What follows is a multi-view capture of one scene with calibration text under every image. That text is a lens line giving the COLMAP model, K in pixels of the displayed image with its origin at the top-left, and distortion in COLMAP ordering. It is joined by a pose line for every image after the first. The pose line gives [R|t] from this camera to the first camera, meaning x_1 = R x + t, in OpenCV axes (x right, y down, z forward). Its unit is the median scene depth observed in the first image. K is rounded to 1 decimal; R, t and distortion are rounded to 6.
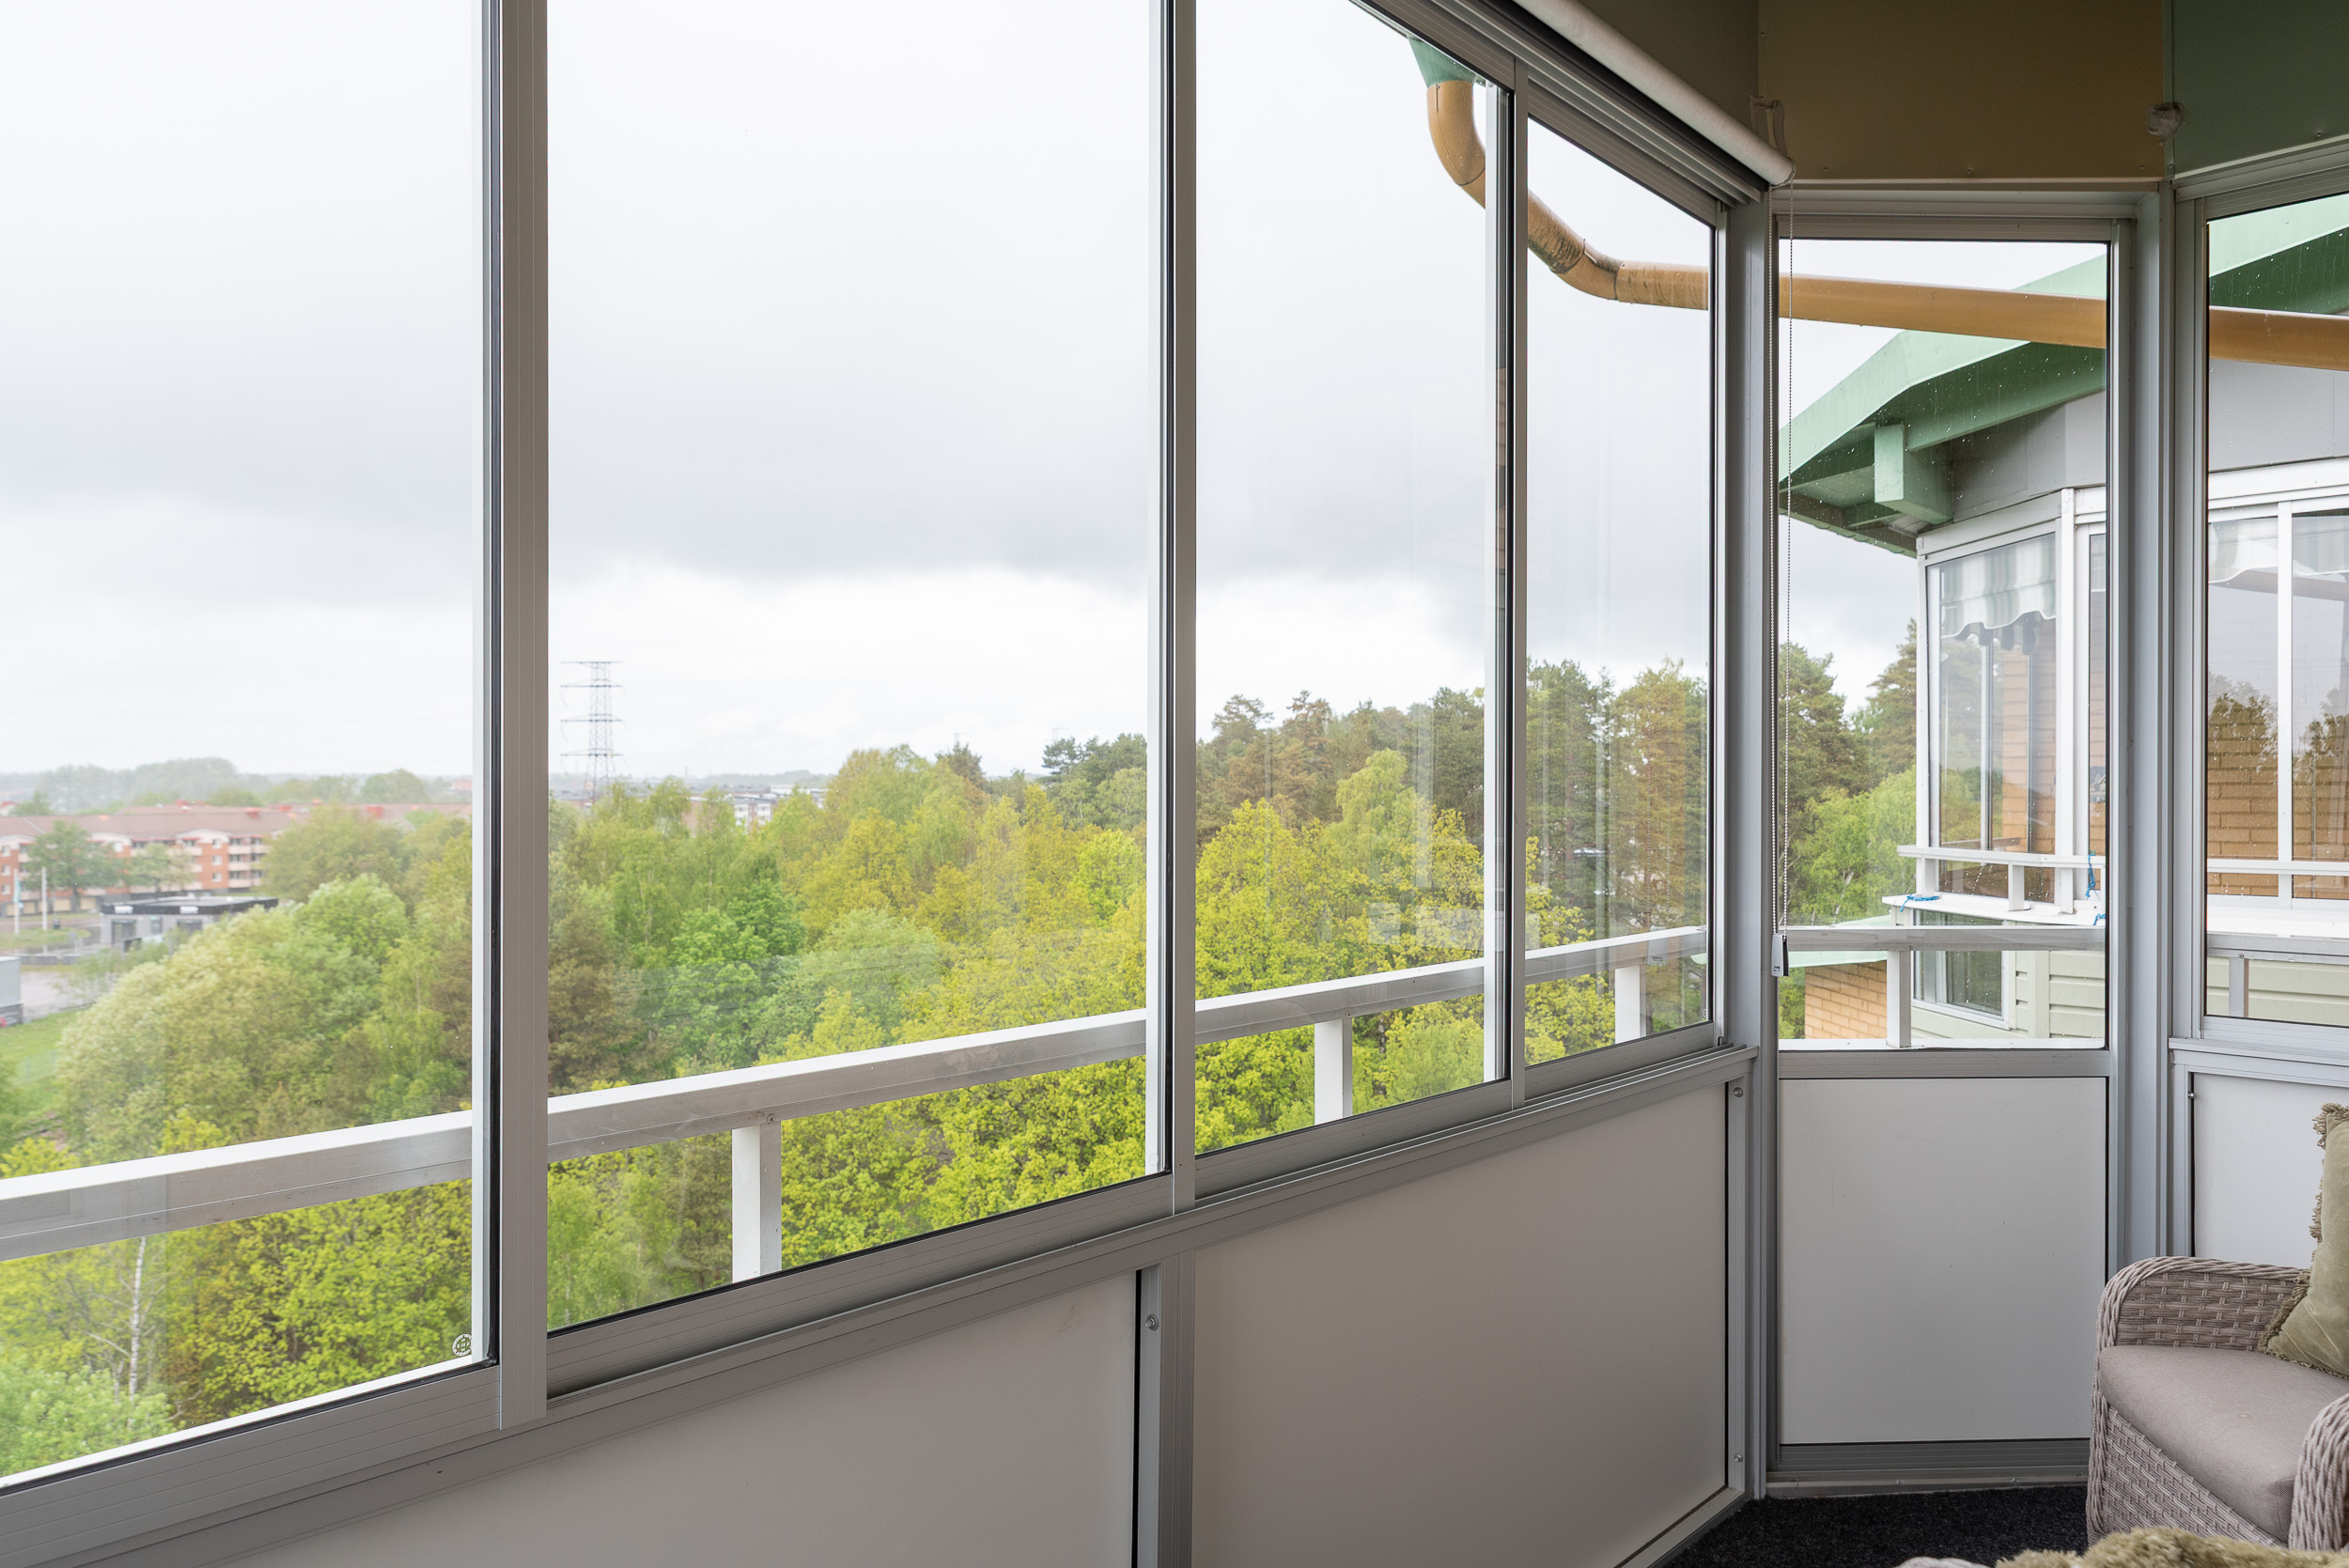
lens RADIAL K [[1574.1, 0, 1157.9], [0, 1574.1, 785.7], [0, 0, 1]] dist [0.005595, -0.002420]
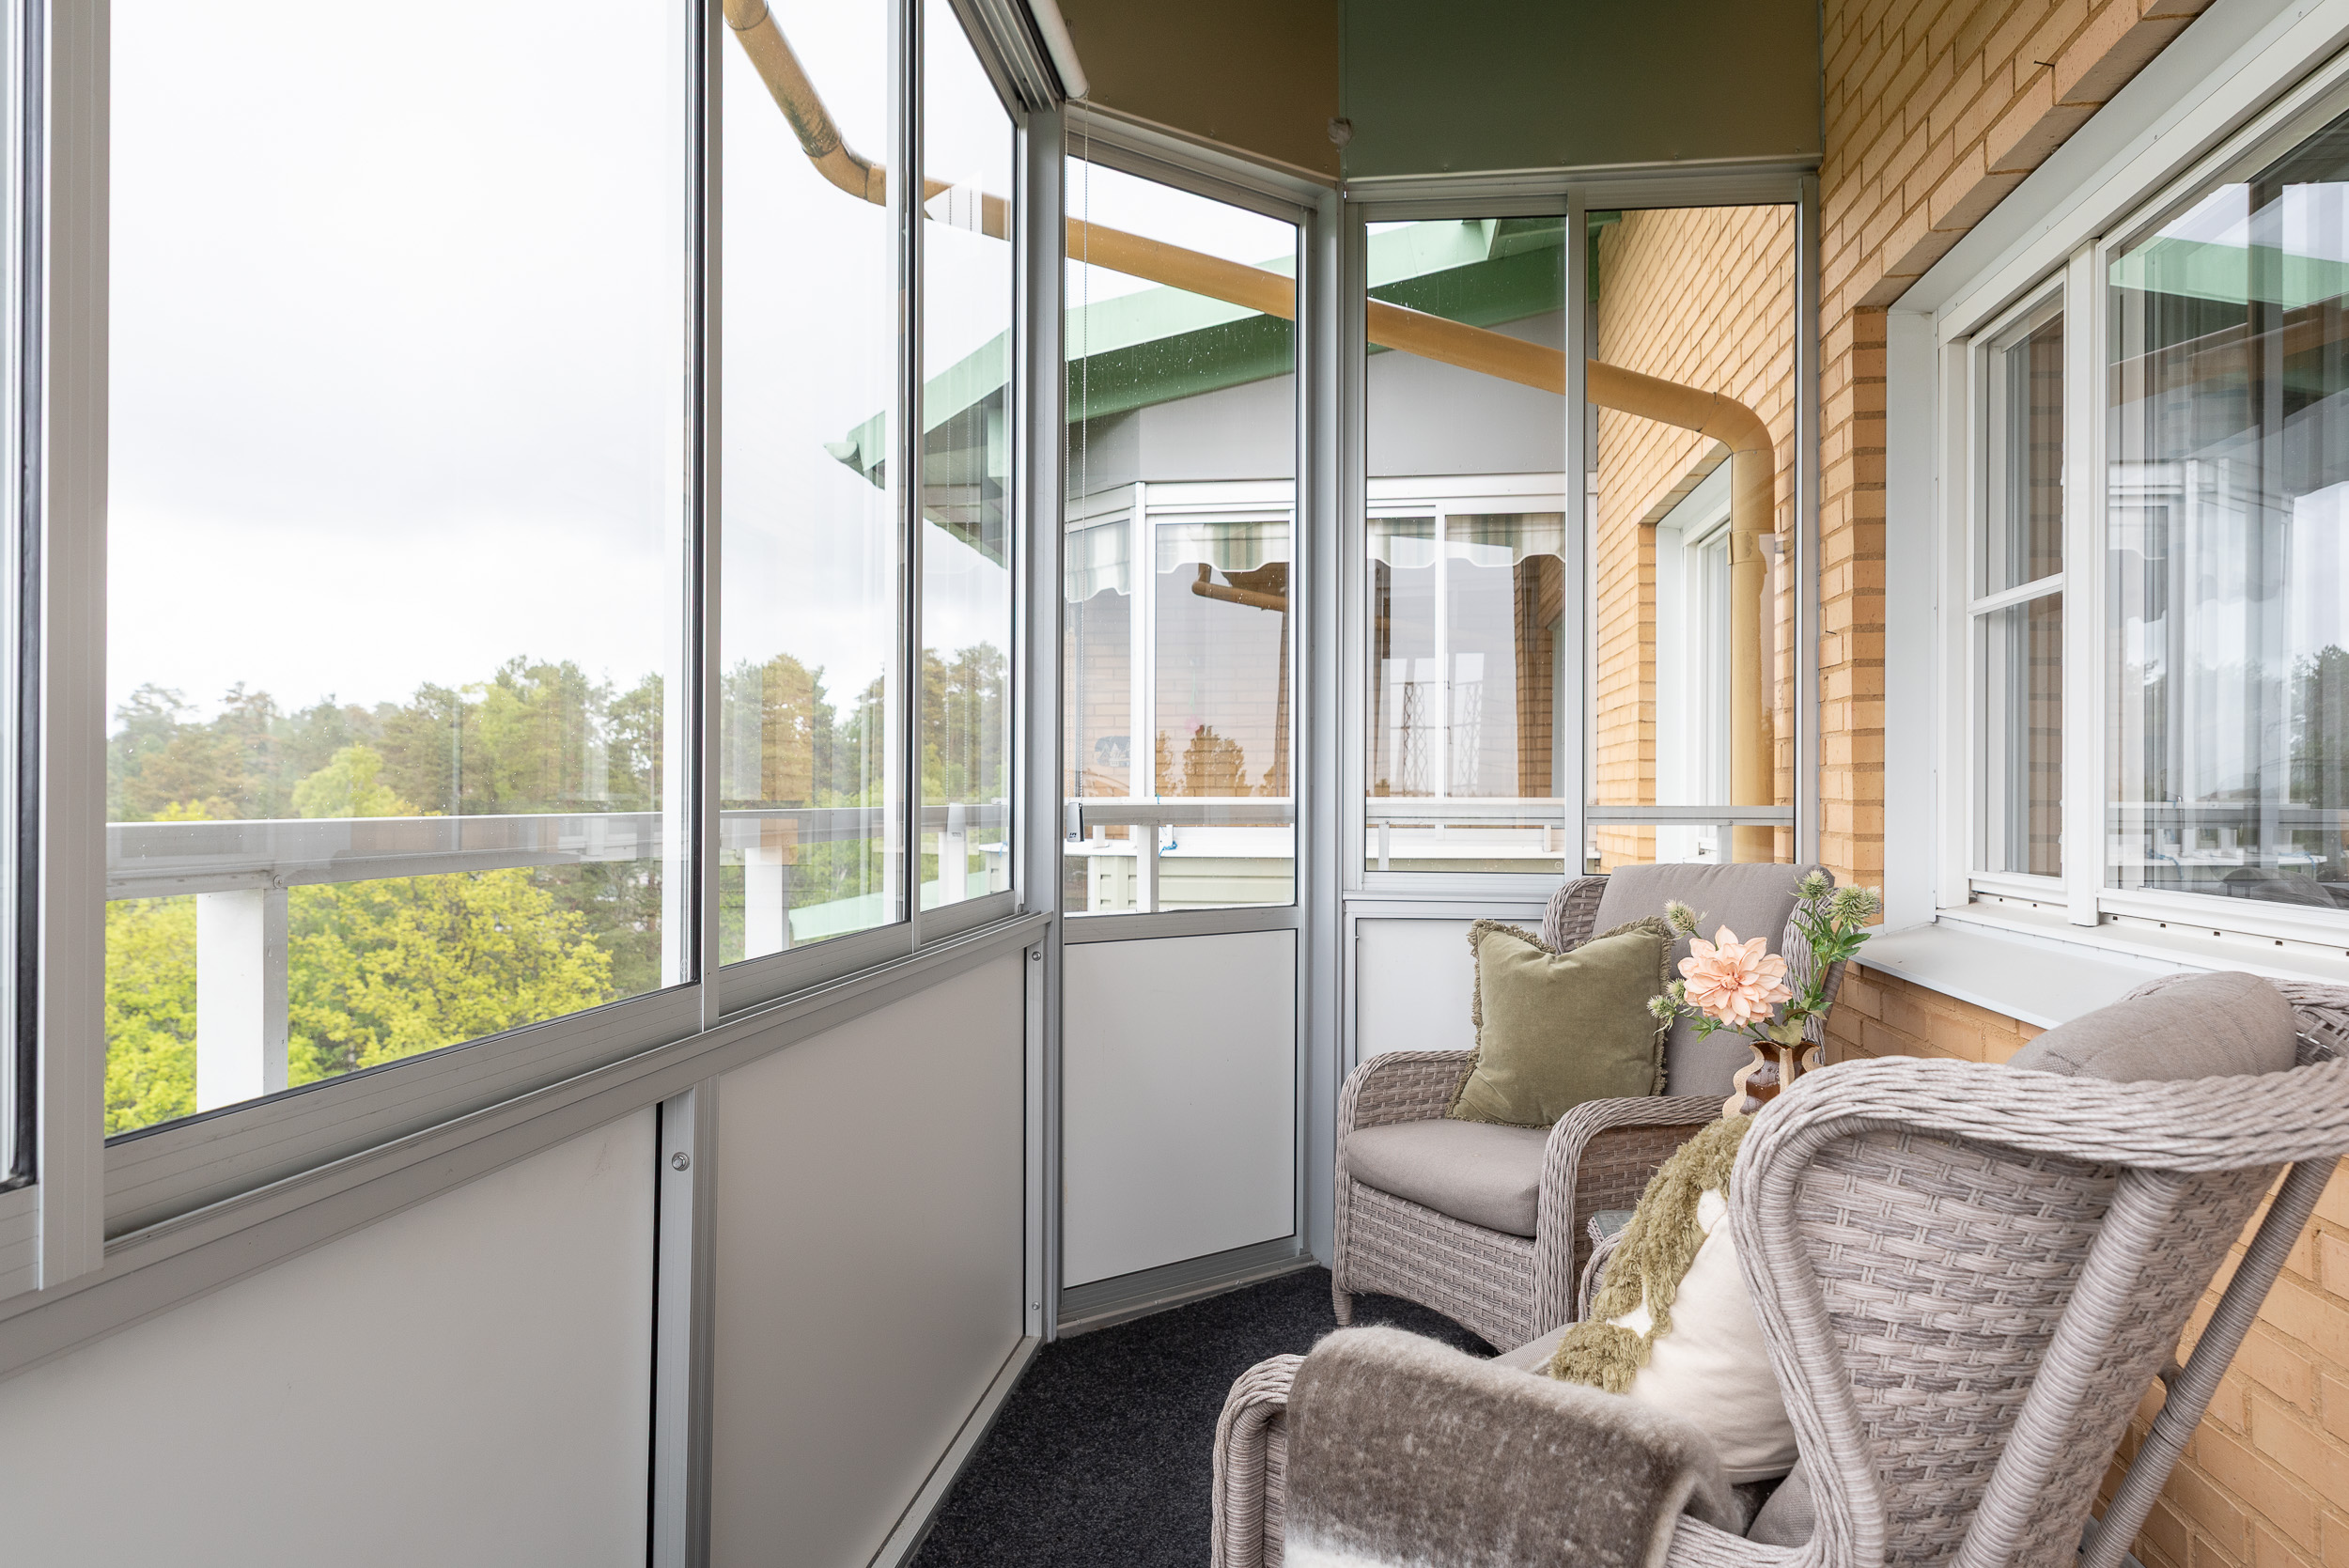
lens RADIAL K [[1574.1, 0, 1161.0], [0, 1574.1, 783.7], [0, 0, 1]] dist [0.005595, -0.002420]
pose [[0.813115, 0.009031, 0.582033, -0.167007], [-0.005598, 0.999955, -0.007696, 0.084946], [-0.582077, 0.002999, 0.813128, 0.098734]]
